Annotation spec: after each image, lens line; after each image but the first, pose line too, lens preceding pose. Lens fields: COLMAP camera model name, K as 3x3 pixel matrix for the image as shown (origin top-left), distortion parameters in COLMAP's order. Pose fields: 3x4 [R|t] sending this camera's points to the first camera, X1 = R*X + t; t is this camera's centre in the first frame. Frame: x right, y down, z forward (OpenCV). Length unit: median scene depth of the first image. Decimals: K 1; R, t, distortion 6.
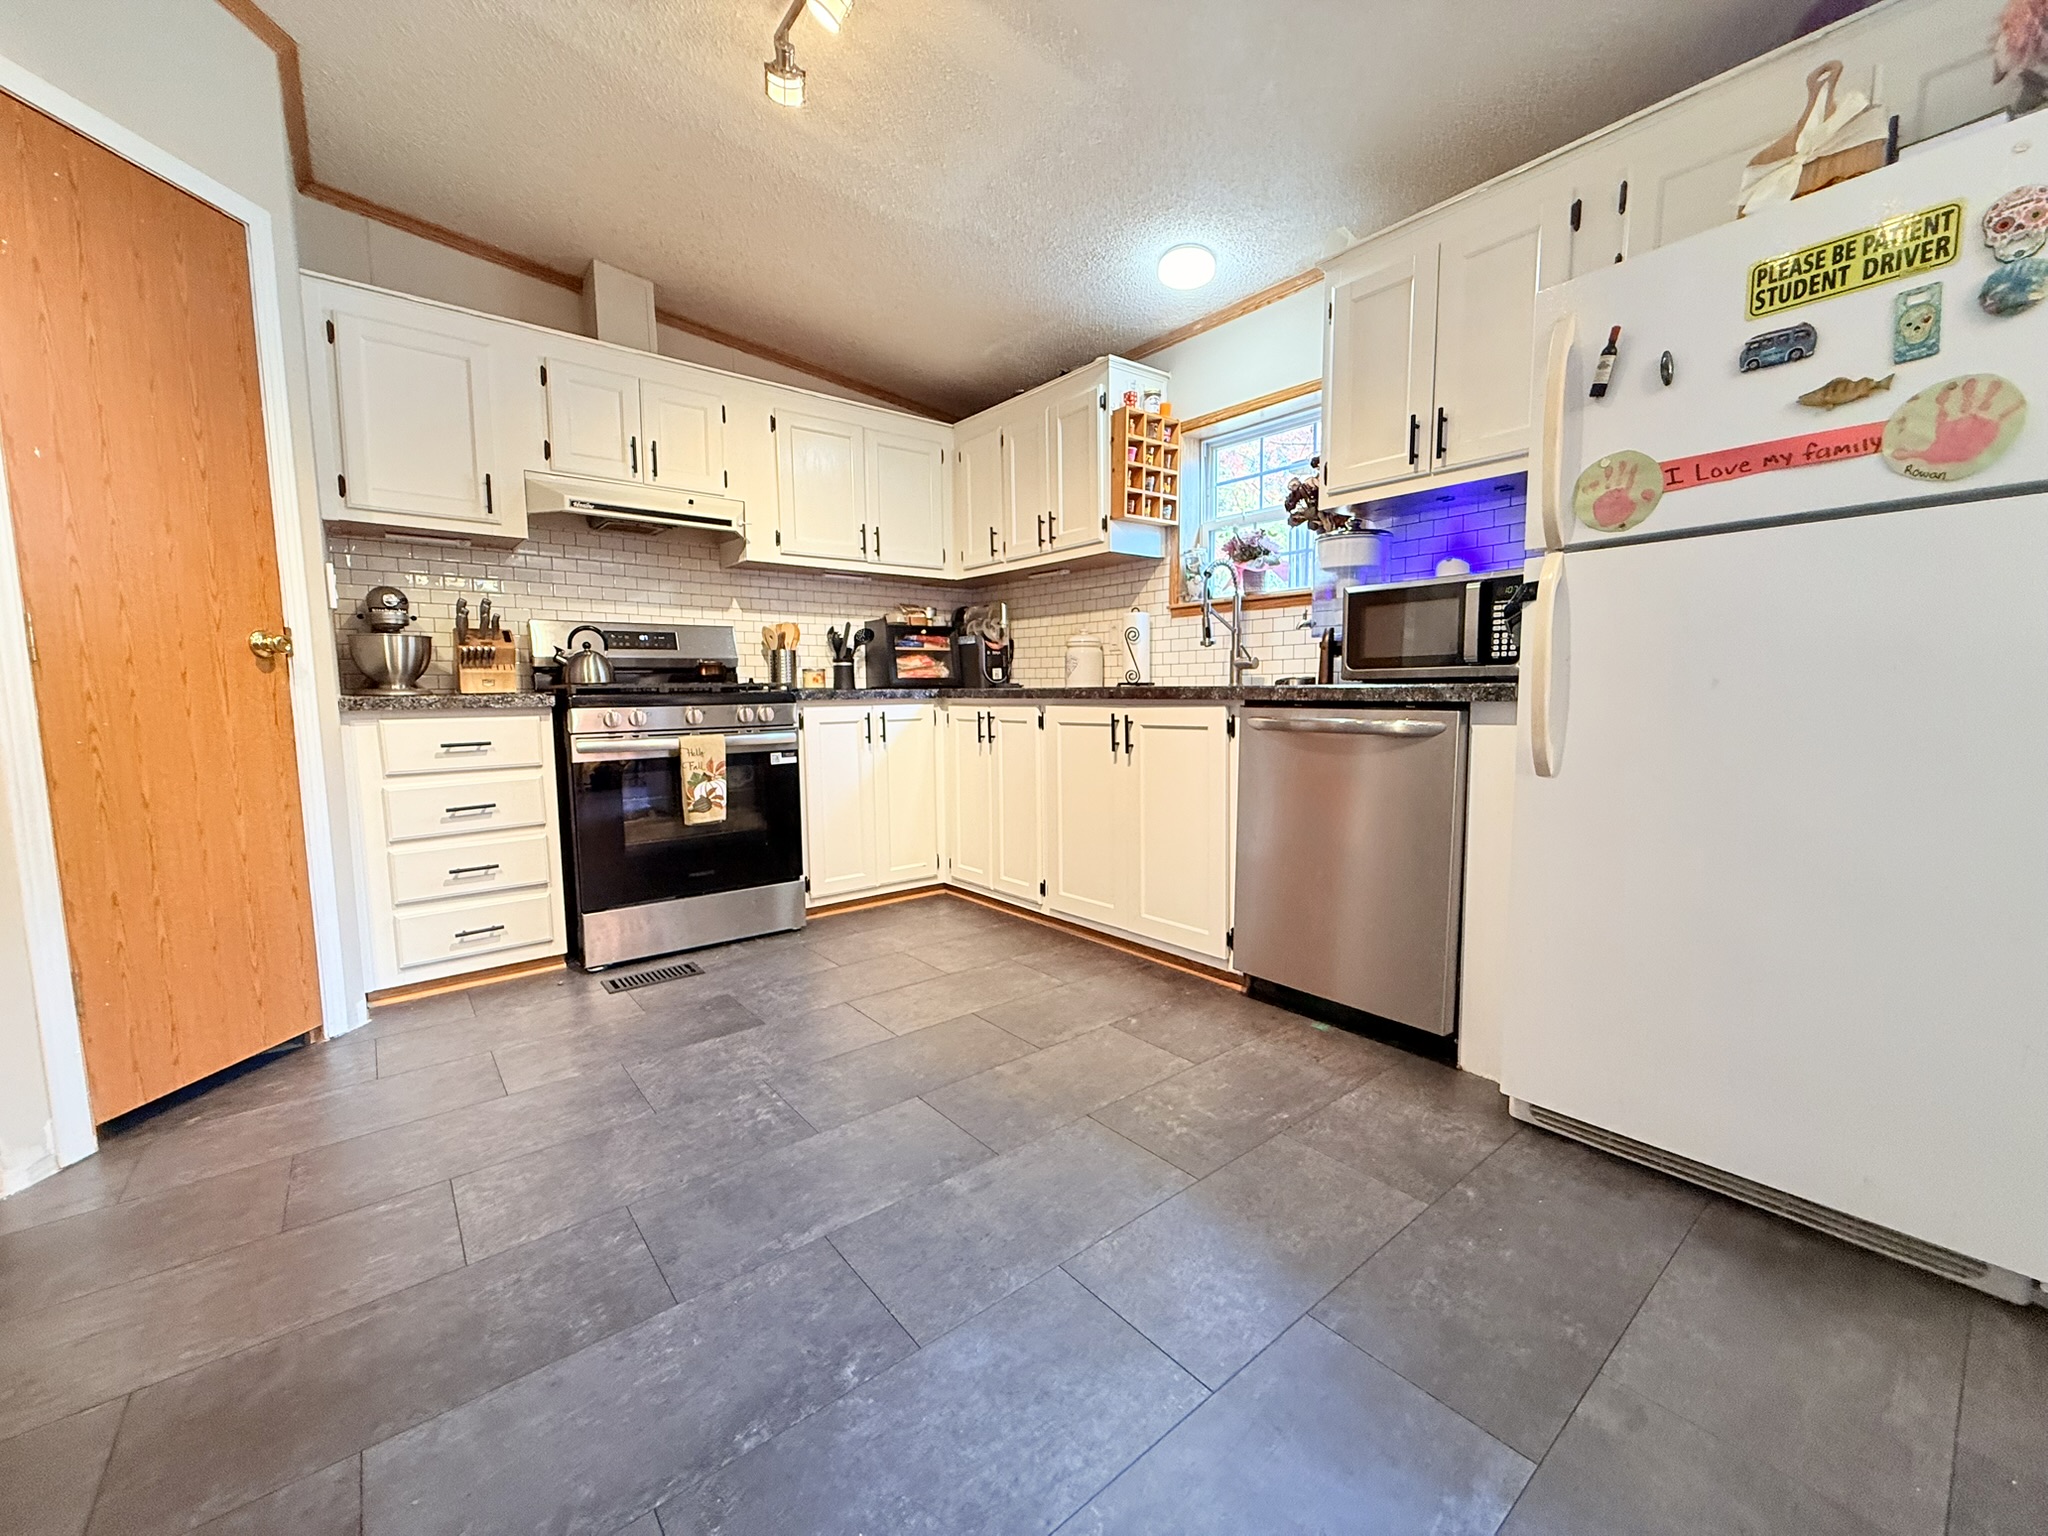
lens RADIAL K [[815.7, 0, 1017.6], [0, 815.7, 767.0], [0, 0, 1]] dist [0.001986, -0.000462]
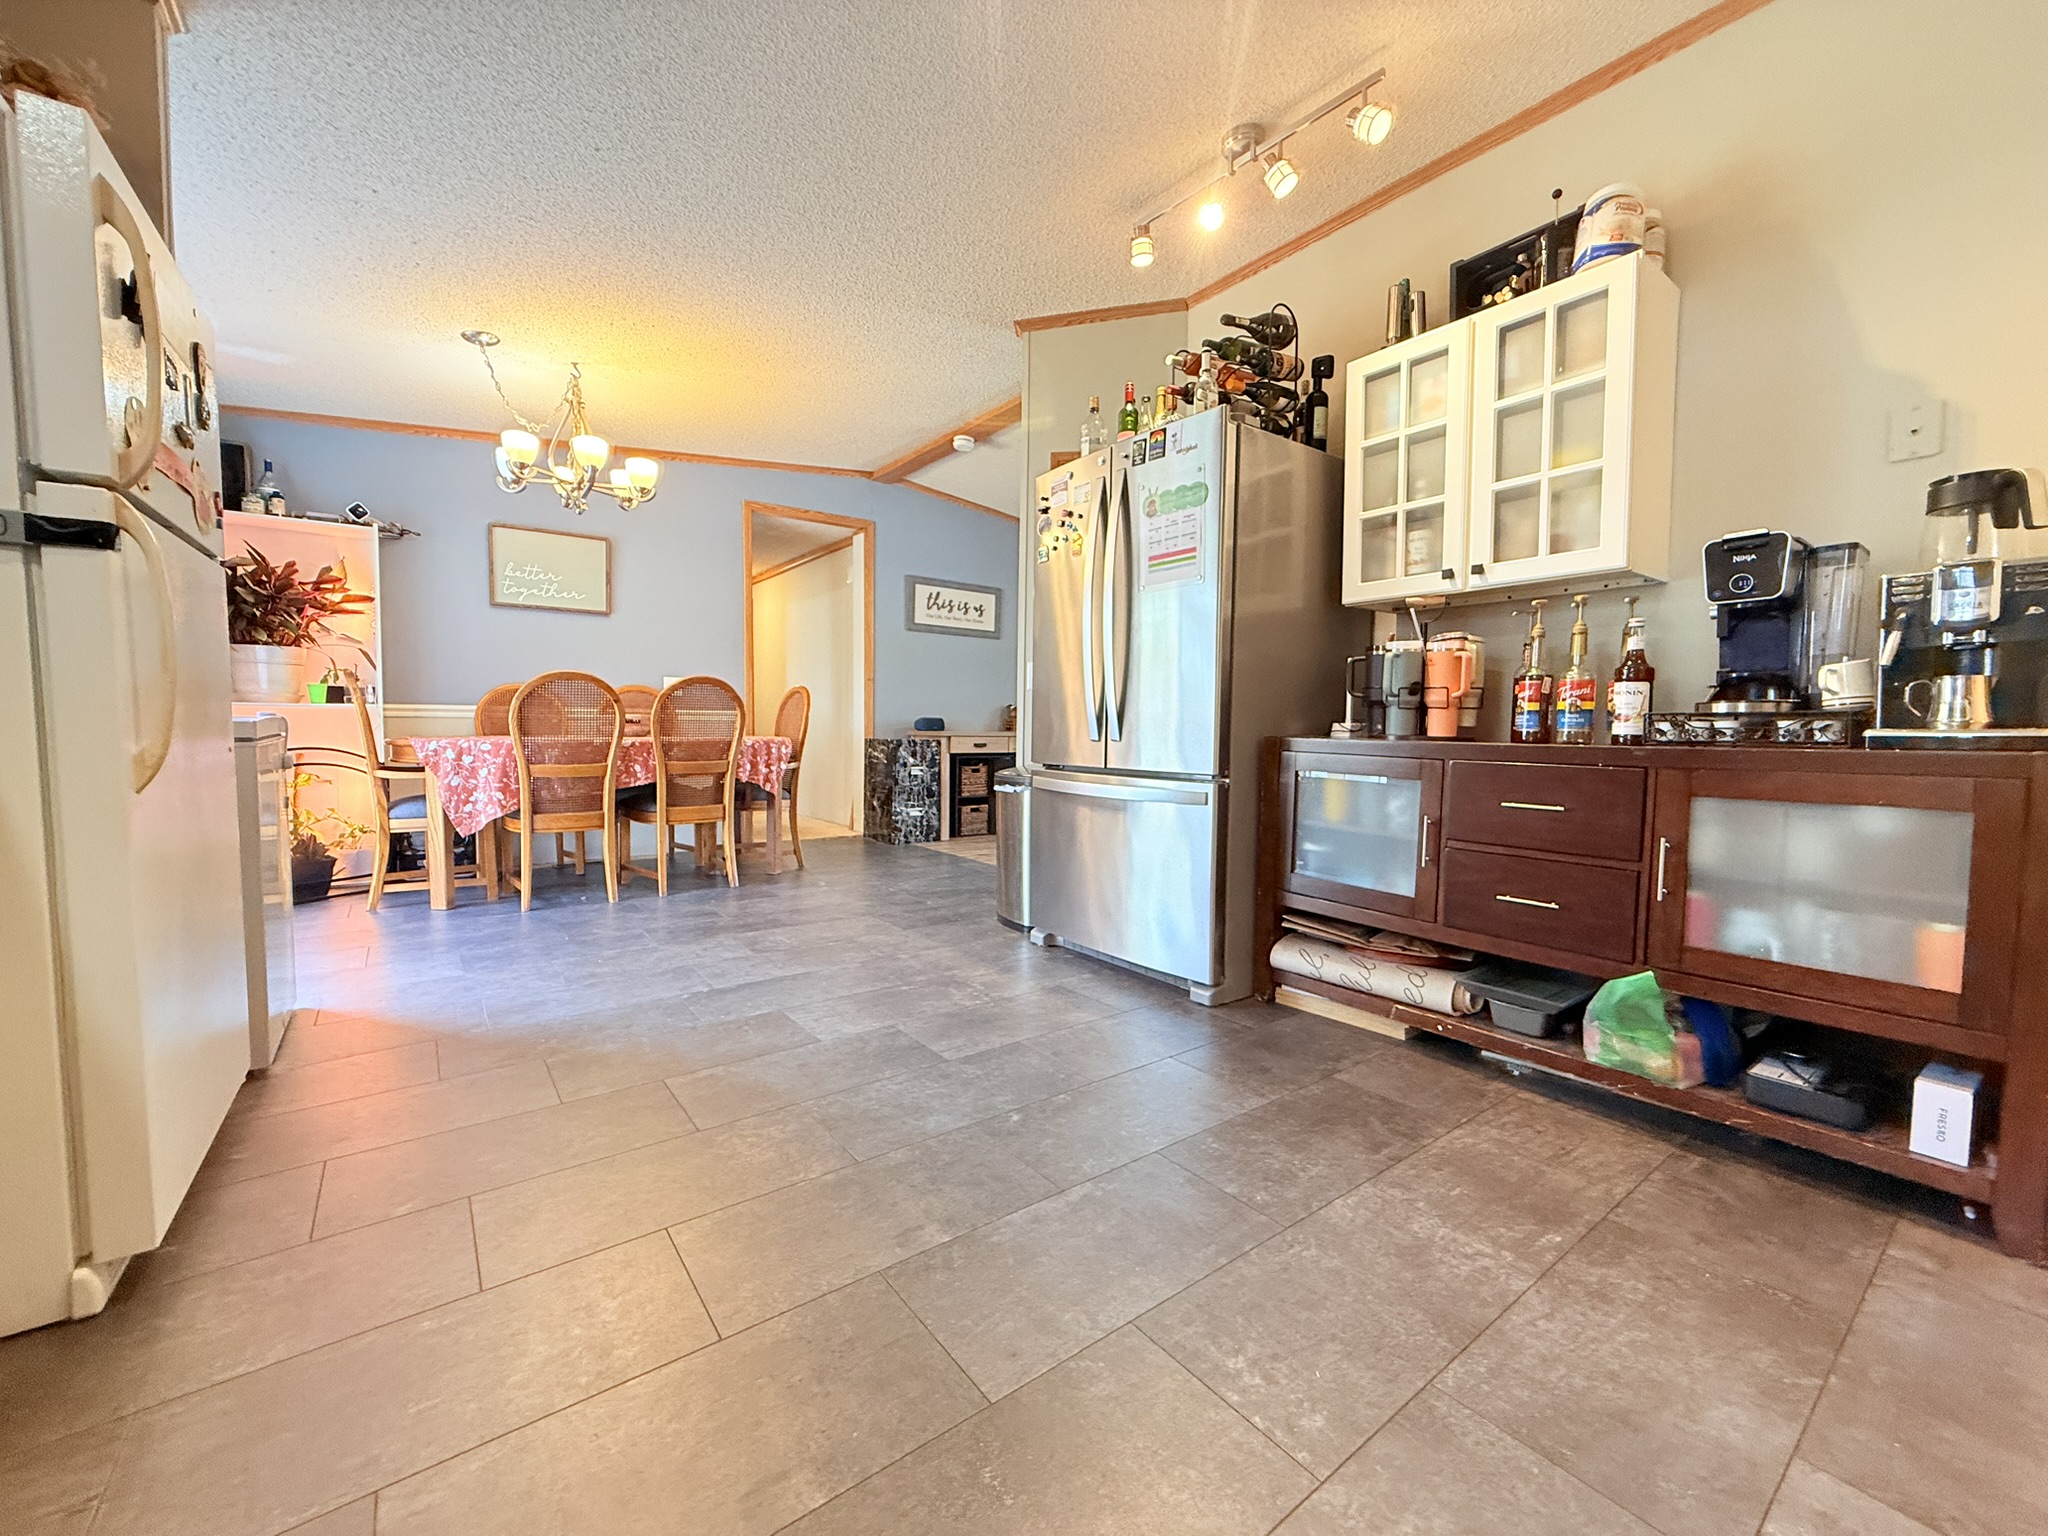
lens RADIAL K [[815.7, 0, 1017.6], [0, 815.7, 767.0], [0, 0, 1]] dist [0.001986, -0.000462]
pose [[-0.999297, 0.000025, 0.037481, -0.098820], [0.005535, 0.989133, 0.146922, -0.062491], [-0.037070, 0.147026, -0.988438, 0.908512]]
